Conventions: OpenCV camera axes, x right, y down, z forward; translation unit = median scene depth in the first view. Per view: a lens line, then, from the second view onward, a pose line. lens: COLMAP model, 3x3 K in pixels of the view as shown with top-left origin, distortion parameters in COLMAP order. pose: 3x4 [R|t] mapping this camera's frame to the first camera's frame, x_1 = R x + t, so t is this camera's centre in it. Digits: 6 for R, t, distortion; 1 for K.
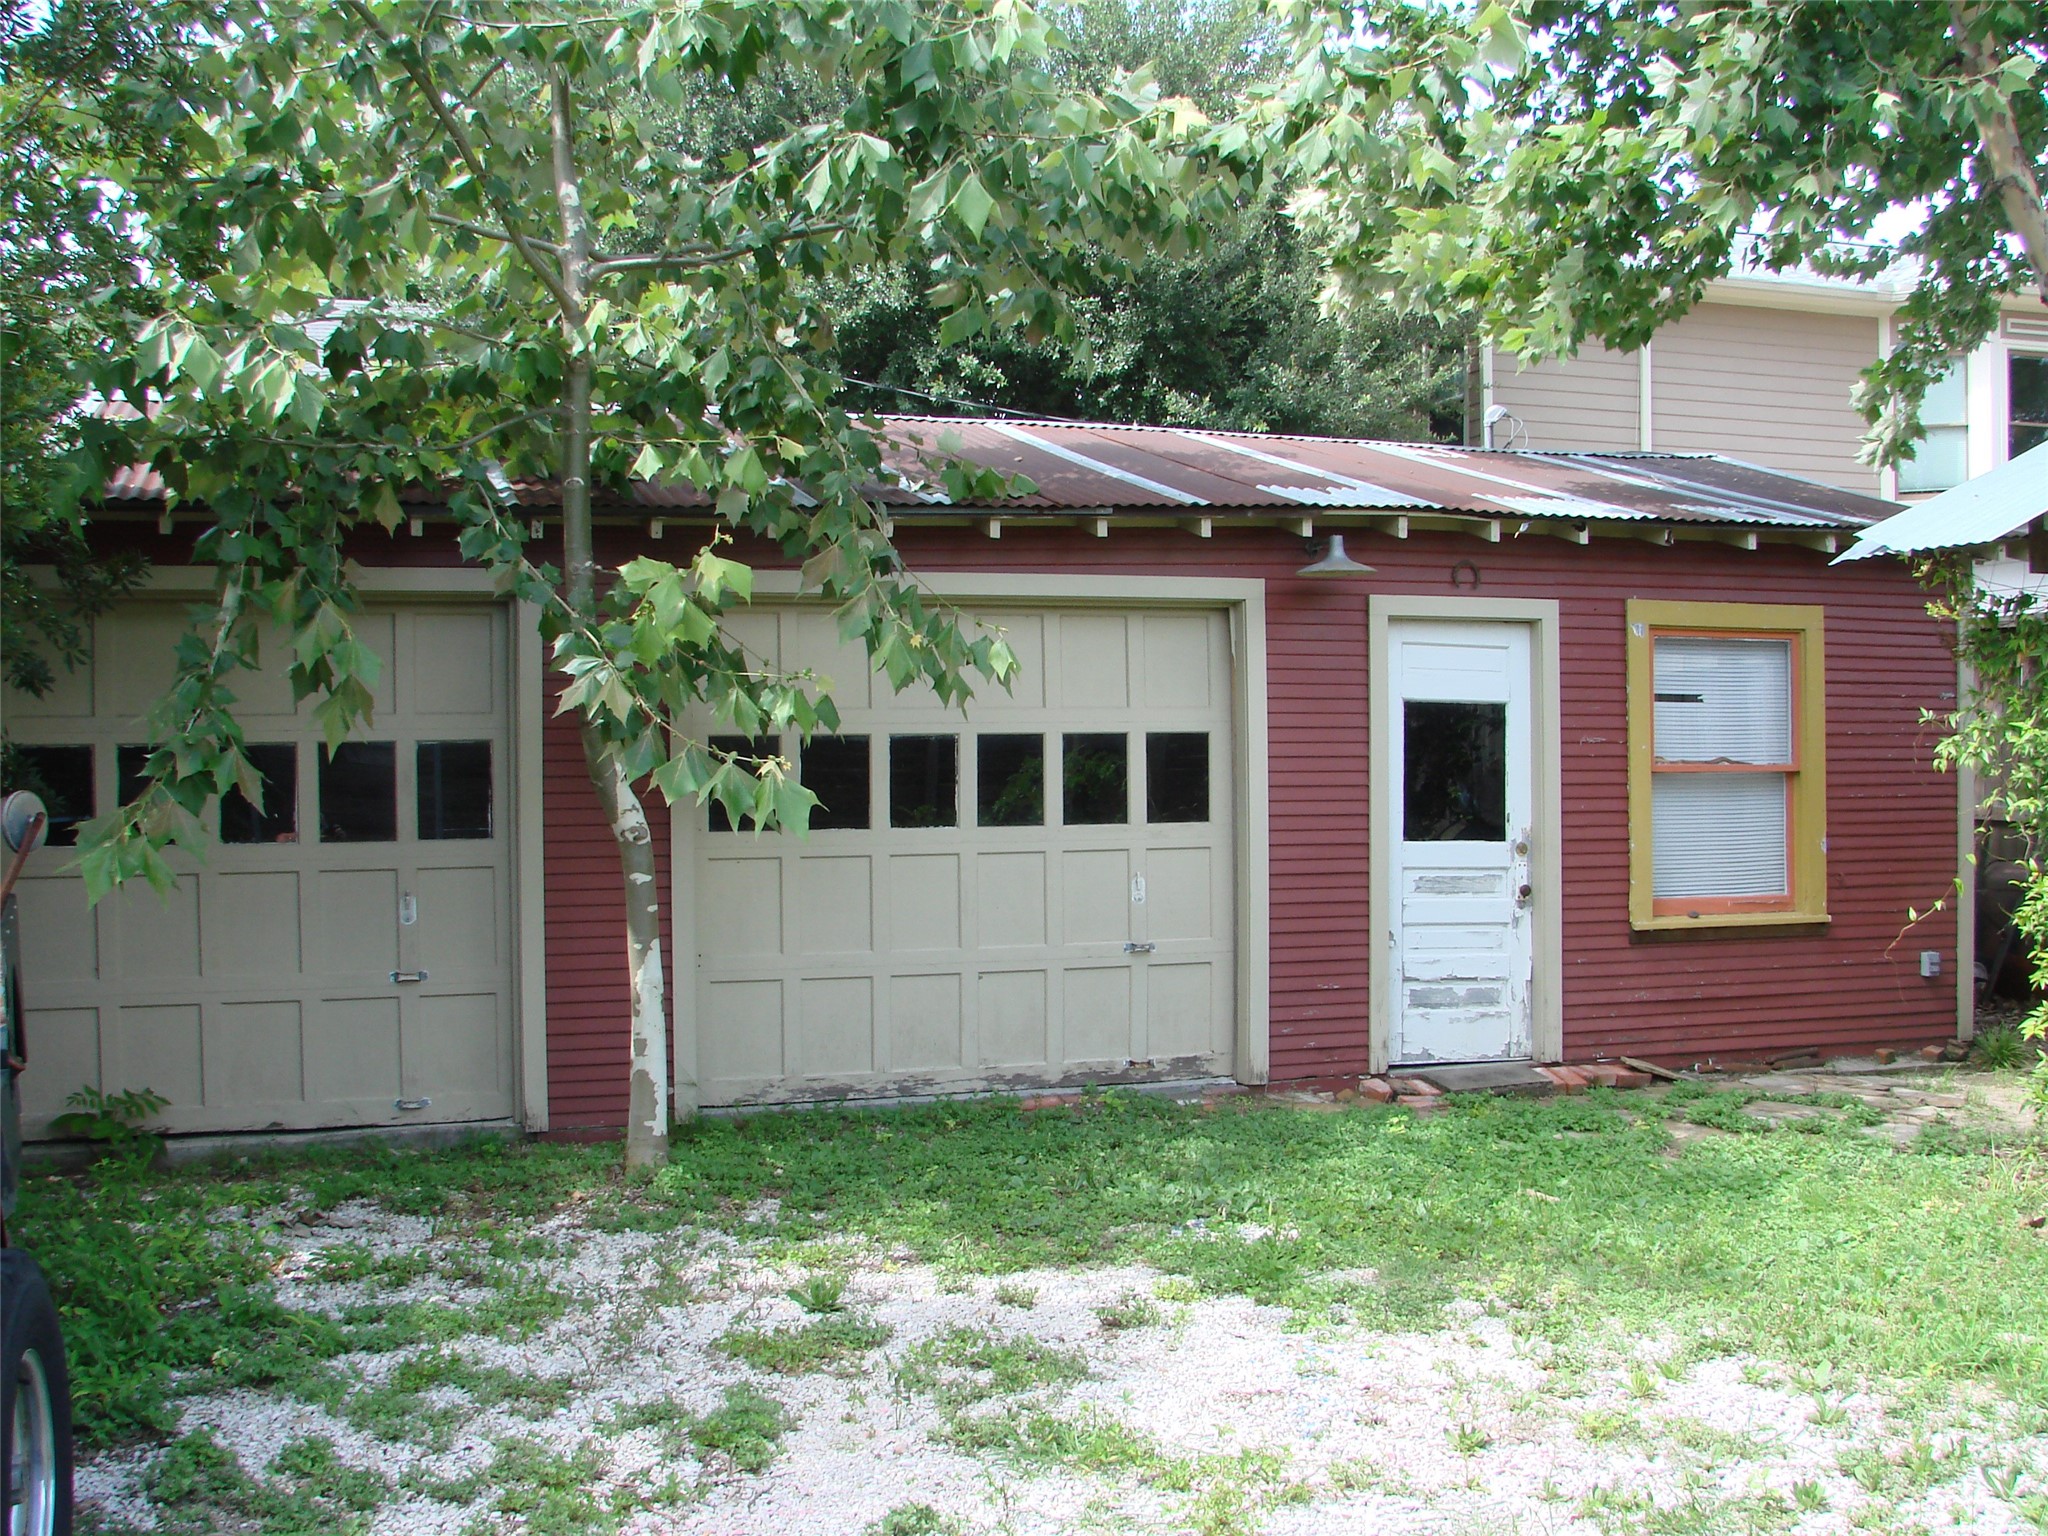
lens RADIAL K [[2206.8, 0, 1019.9], [0, 2206.8, 778.1], [0, 0, 1]] dist [-0.218047, 0.285129]
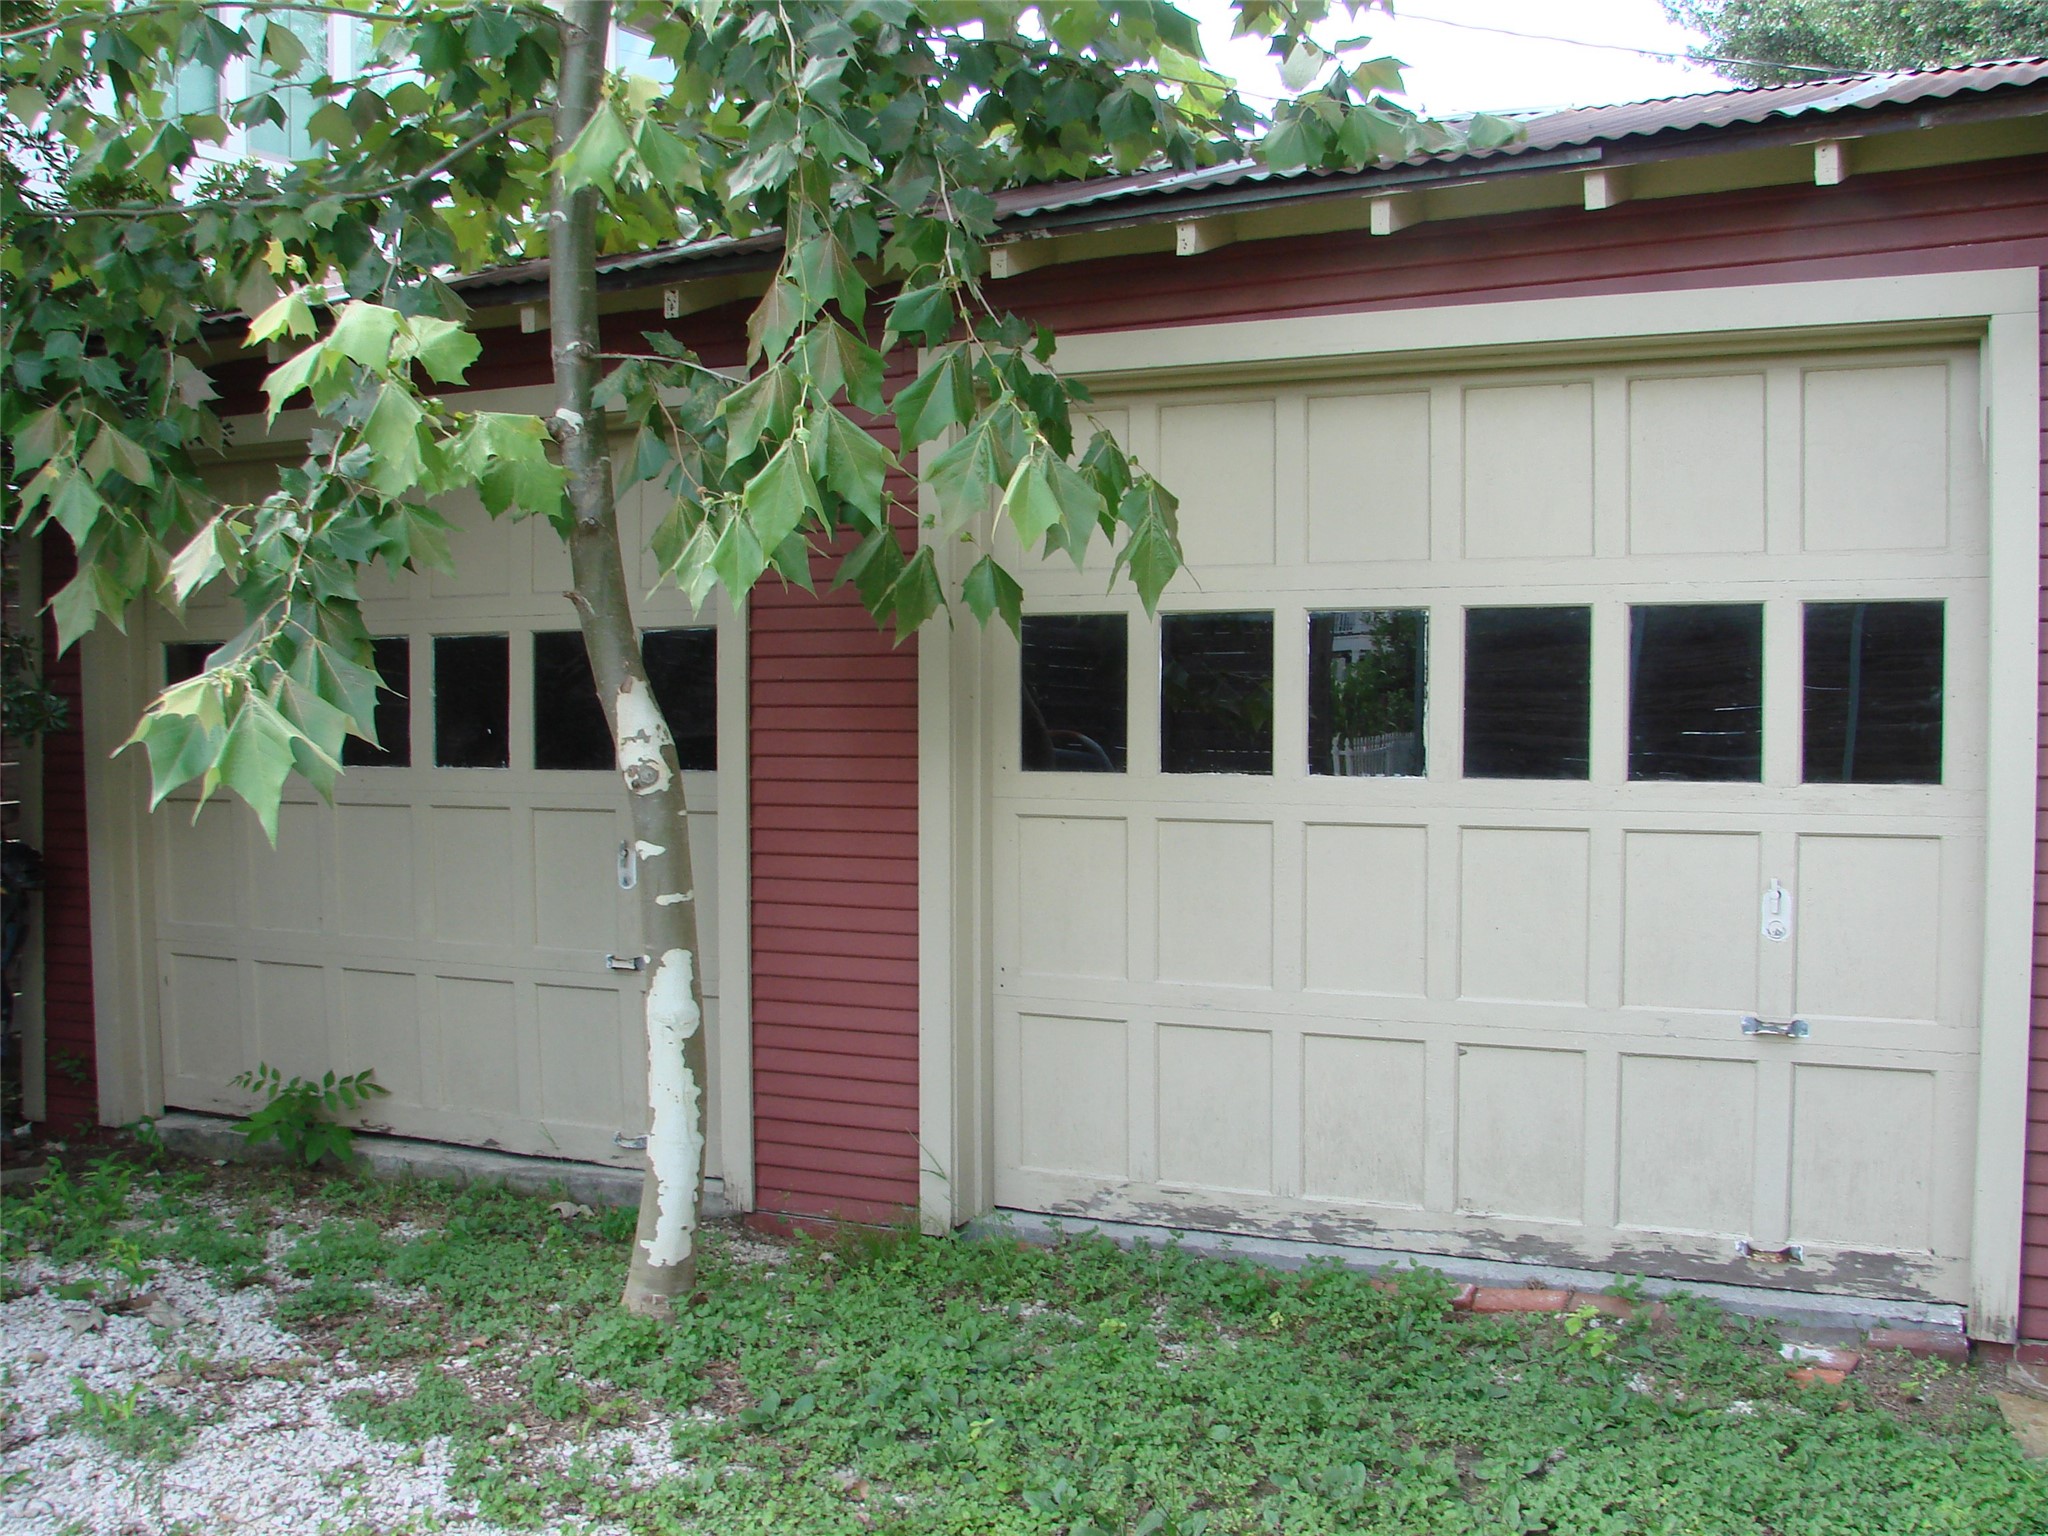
lens RADIAL K [[2206.8, 0, 1019.9], [0, 2206.8, 778.1], [0, 0, 1]] dist [-0.218047, 0.285129]
pose [[0.710814, 0.039175, -0.702288, 0.270831], [-0.003521, 0.998634, 0.052141, -0.005442], [0.703371, -0.034590, 0.709981, 0.516508]]
